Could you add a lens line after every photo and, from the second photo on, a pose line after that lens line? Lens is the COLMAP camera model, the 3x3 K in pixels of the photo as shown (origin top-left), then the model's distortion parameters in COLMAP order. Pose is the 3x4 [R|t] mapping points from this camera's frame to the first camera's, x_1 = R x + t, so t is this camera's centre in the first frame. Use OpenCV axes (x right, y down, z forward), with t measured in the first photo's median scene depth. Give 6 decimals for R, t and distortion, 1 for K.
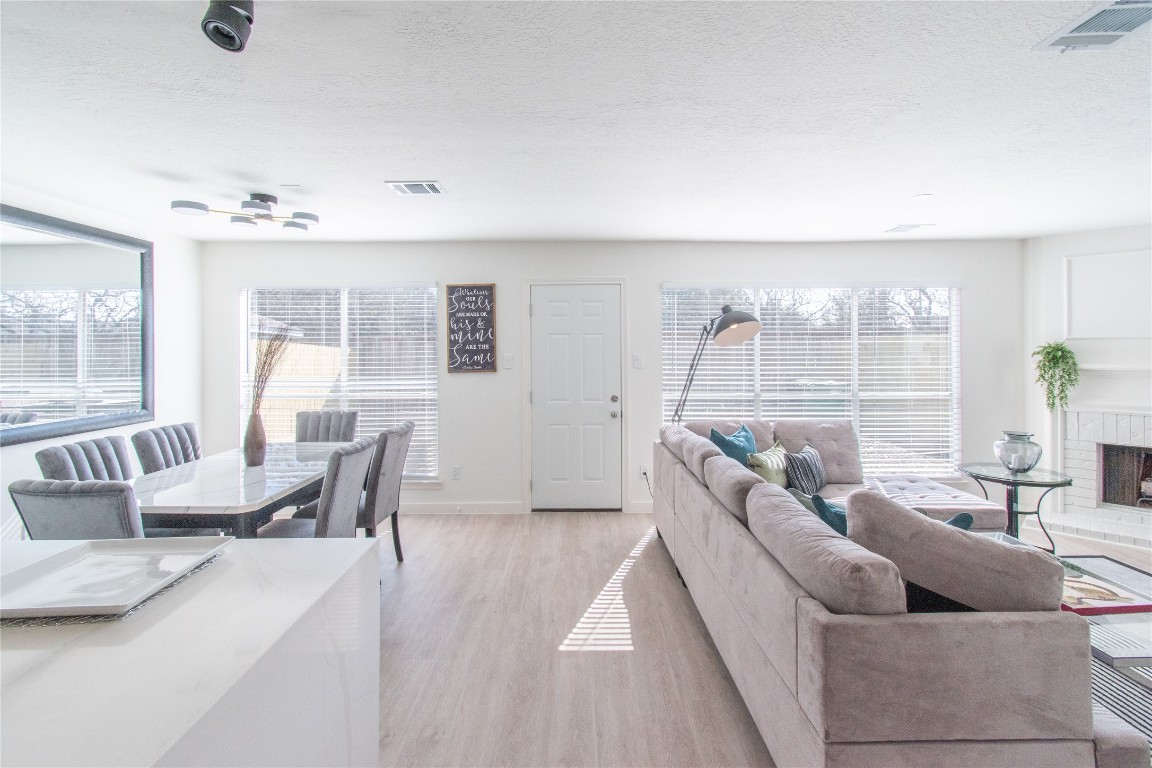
lens RADIAL K [[527.3, 0, 557.5], [0, 527.3, 368.4], [0, 0, 1]] dist [-0.001025, 0.000043]
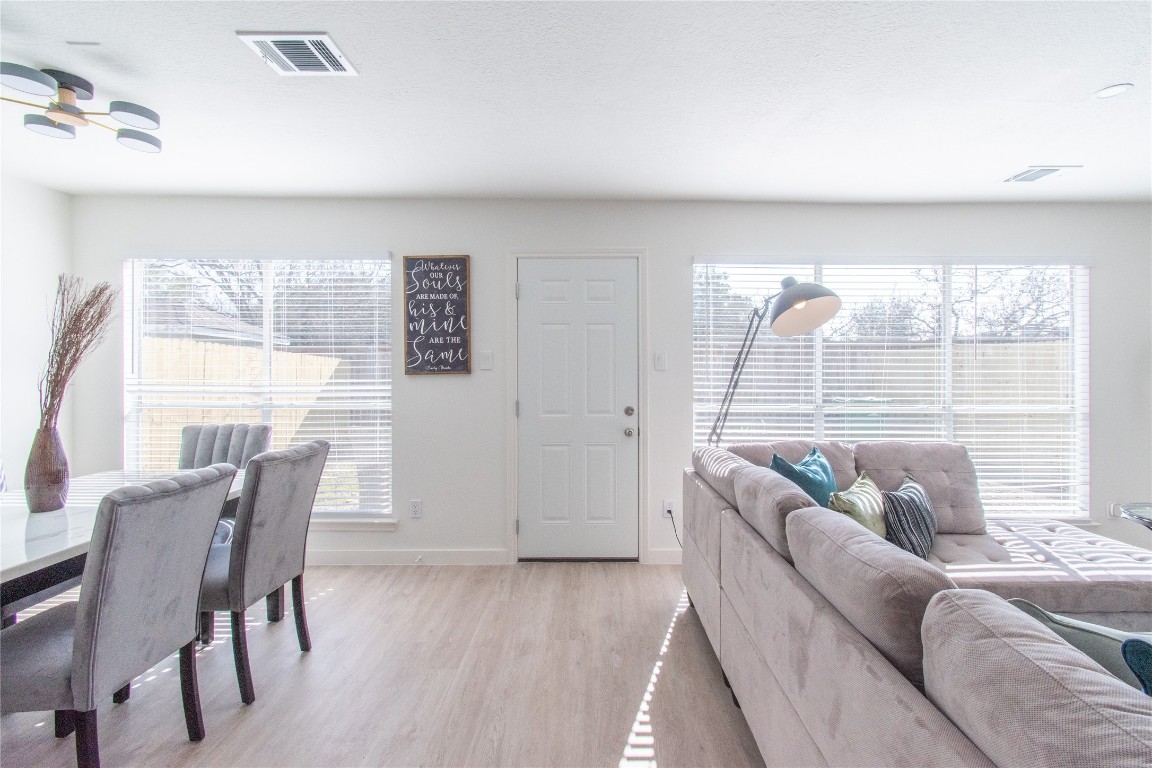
lens RADIAL K [[527.3, 0, 580.3], [0, 527.3, 378.8], [0, 0, 1]] dist [-0.001025, 0.000043]
pose [[0.999938, 0.006101, 0.009349, 0.032947], [-0.005963, 0.999874, -0.014718, 0.024307], [-0.009437, 0.014661, 0.999848, 0.265091]]
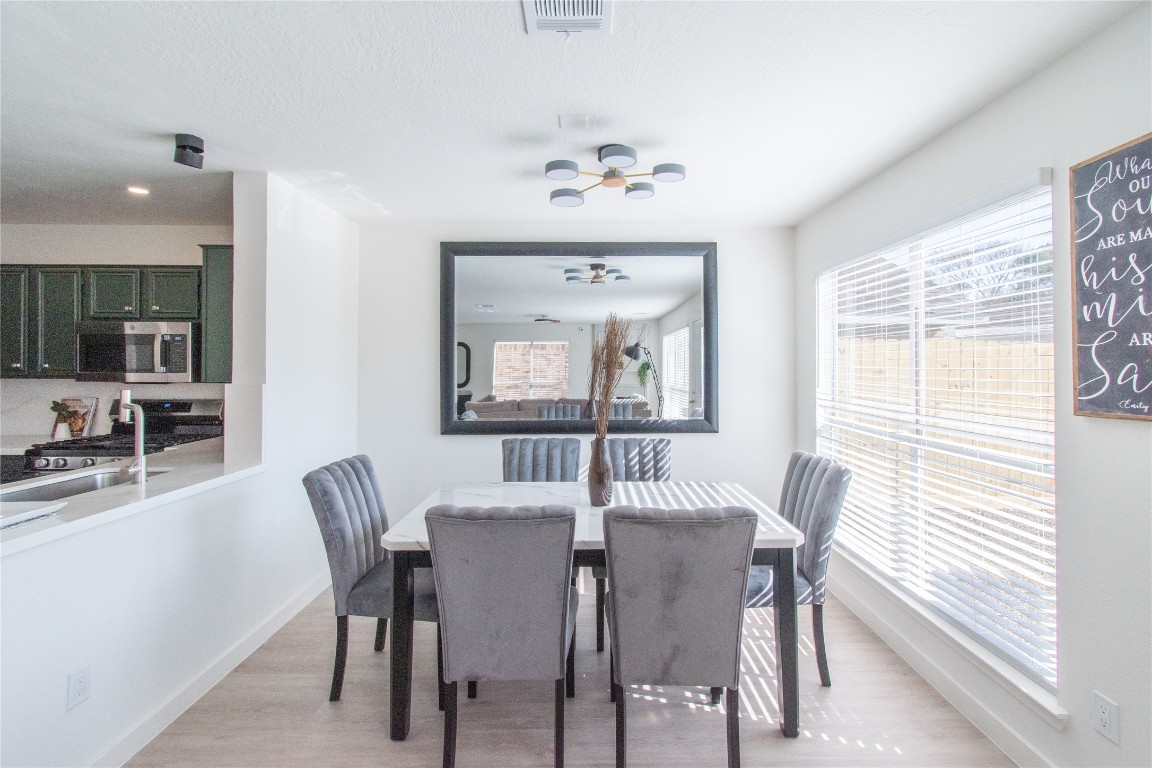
lens RADIAL K [[527.3, 0, 594.3], [0, 527.3, 359.6], [0, 0, 1]] dist [-0.001025, 0.000043]
pose [[0.031622, -0.002967, -0.999495, 0.137586], [-0.027724, 0.999608, -0.003845, -0.019060], [0.999115, 0.027831, 0.031528, 0.690885]]
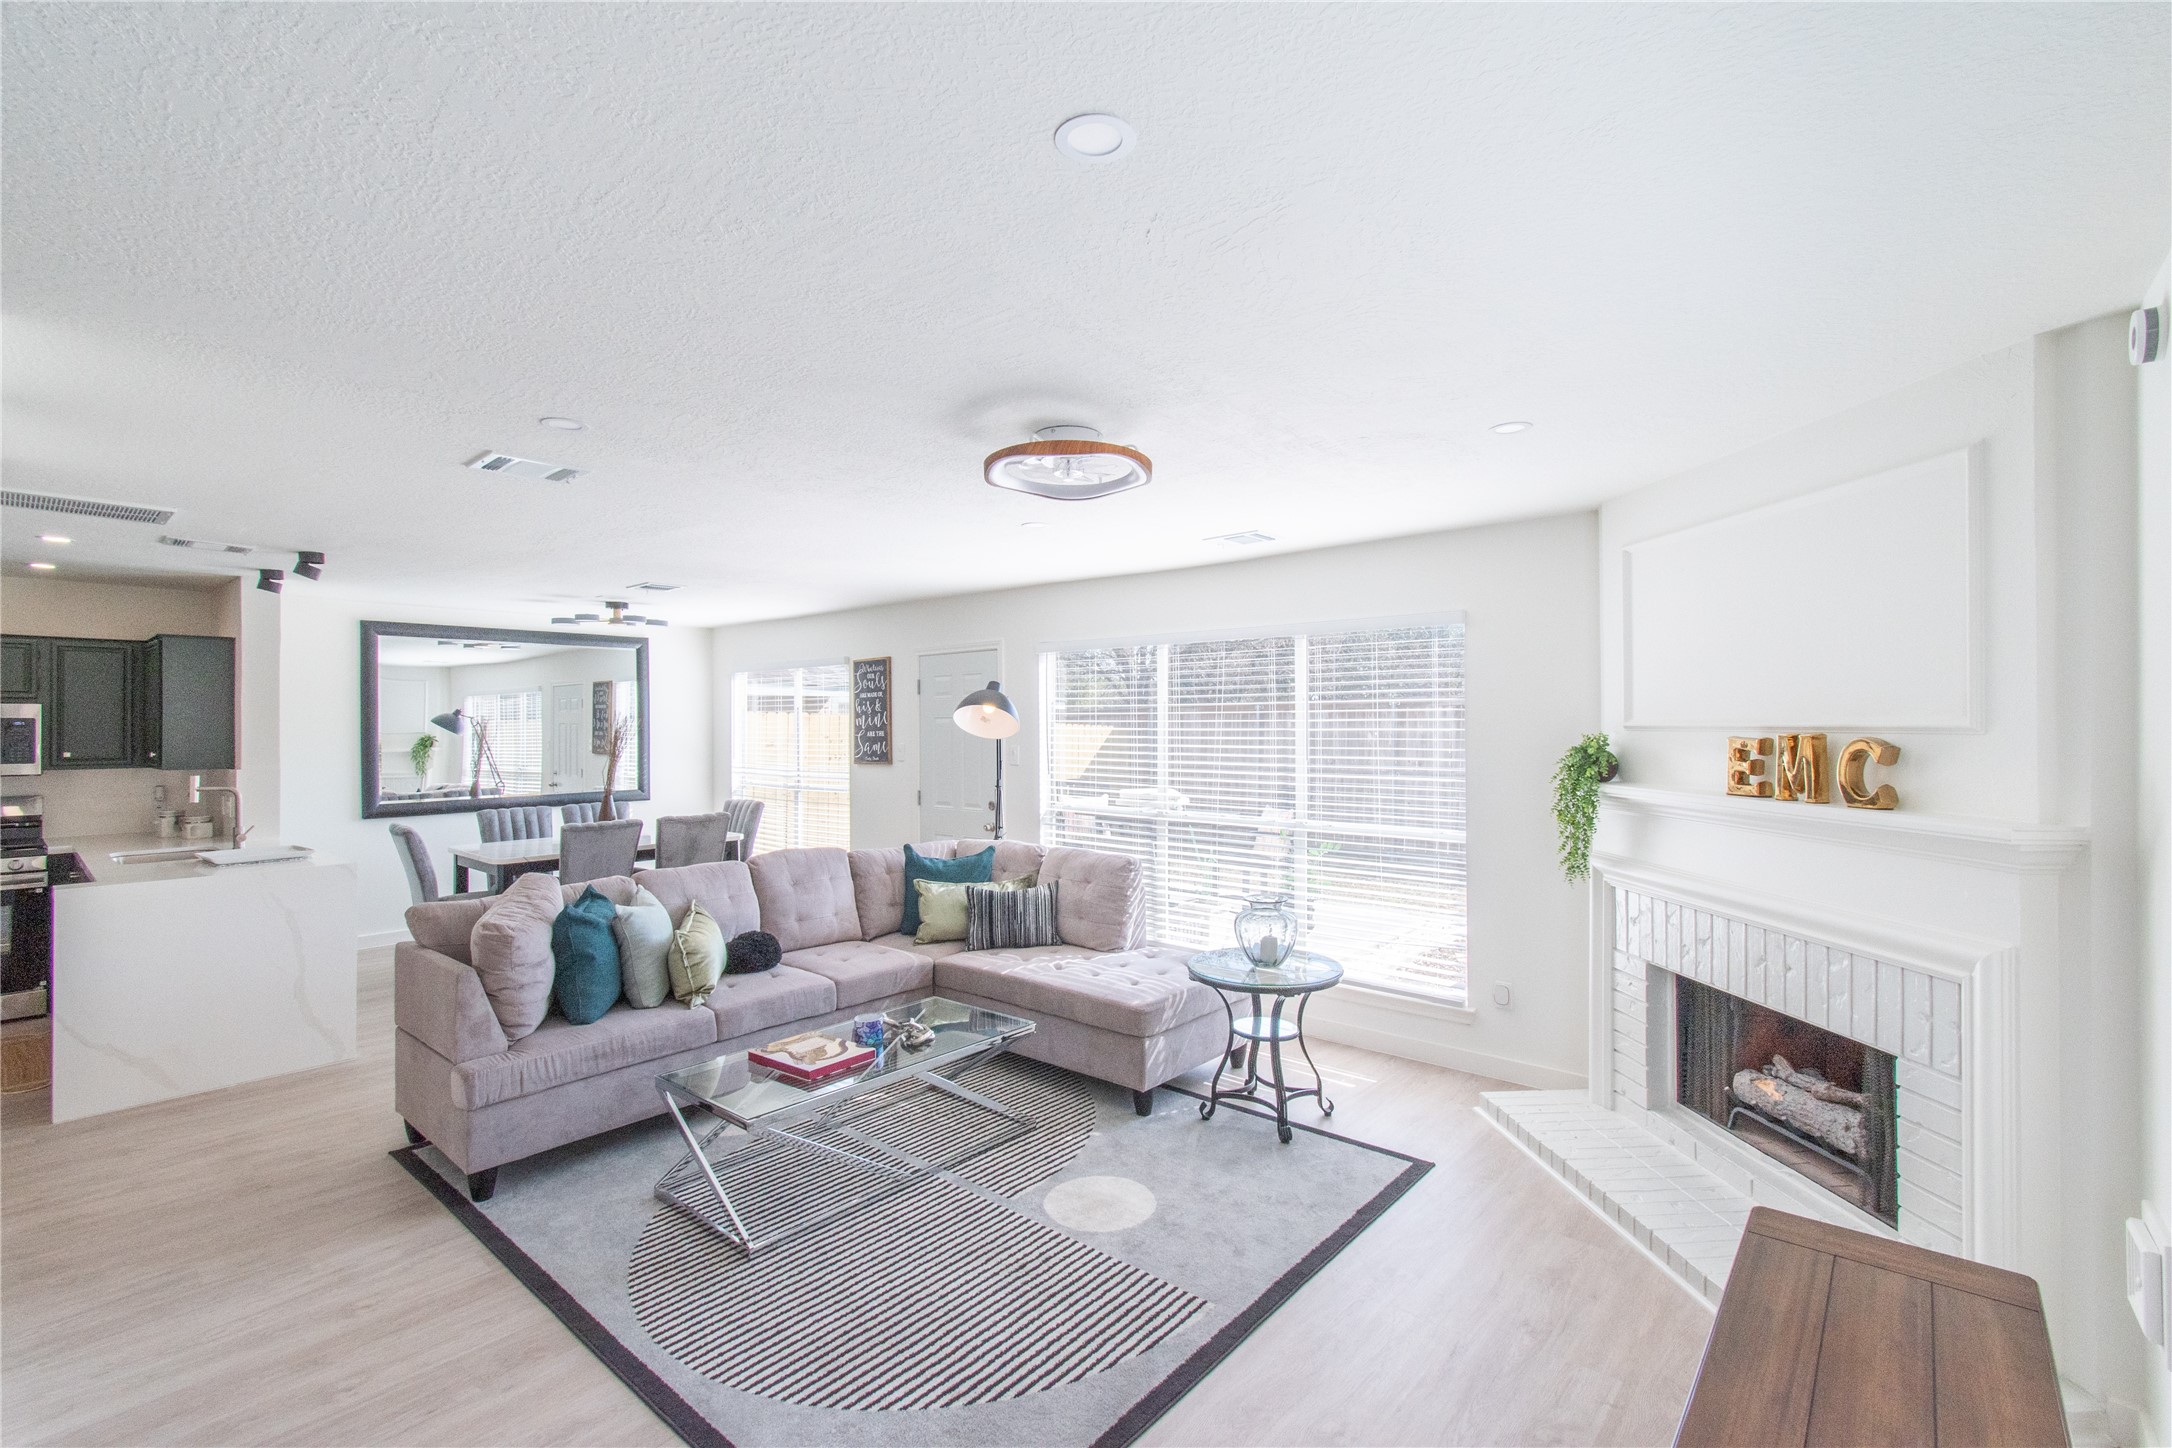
lens RADIAL K [[994.2, 0, 1075.9], [0, 994.2, 725.8], [0, 0, 1]] dist [-0.001025, 0.000043]
pose [[0.741287, -0.000603, -0.671188, 1.162566], [-0.015513, 0.999717, -0.018032, -0.031043], [0.671009, 0.023779, 0.741068, 0.058629]]
